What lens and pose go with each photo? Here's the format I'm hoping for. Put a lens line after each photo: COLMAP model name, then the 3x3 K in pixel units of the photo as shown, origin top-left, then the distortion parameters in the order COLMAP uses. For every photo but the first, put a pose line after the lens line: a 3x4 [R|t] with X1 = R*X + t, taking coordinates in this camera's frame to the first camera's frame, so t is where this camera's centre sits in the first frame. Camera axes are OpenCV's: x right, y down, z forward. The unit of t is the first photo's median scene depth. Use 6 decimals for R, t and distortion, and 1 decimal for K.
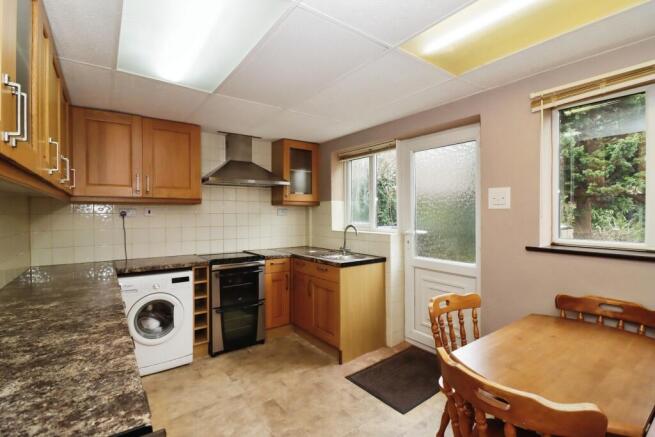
lens RADIAL K [[306.6, 0, 325.9], [0, 306.6, 214.8], [0, 0, 1]] dist [-0.006046, -0.000379]
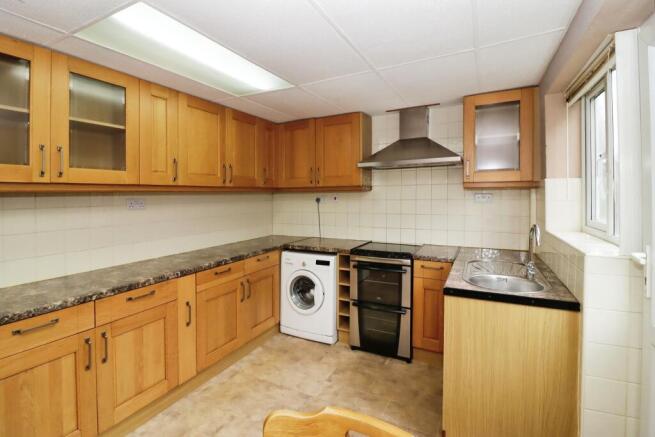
lens RADIAL K [[306.6, 0, 322.6], [0, 306.6, 195.1], [0, 0, 1]] dist [-0.006046, -0.000379]
pose [[0.441213, -0.000391, -0.897403, 0.461531], [0.006223, 0.999977, 0.002624, -0.026103], [0.897381, -0.006742, 0.441205, 0.494694]]
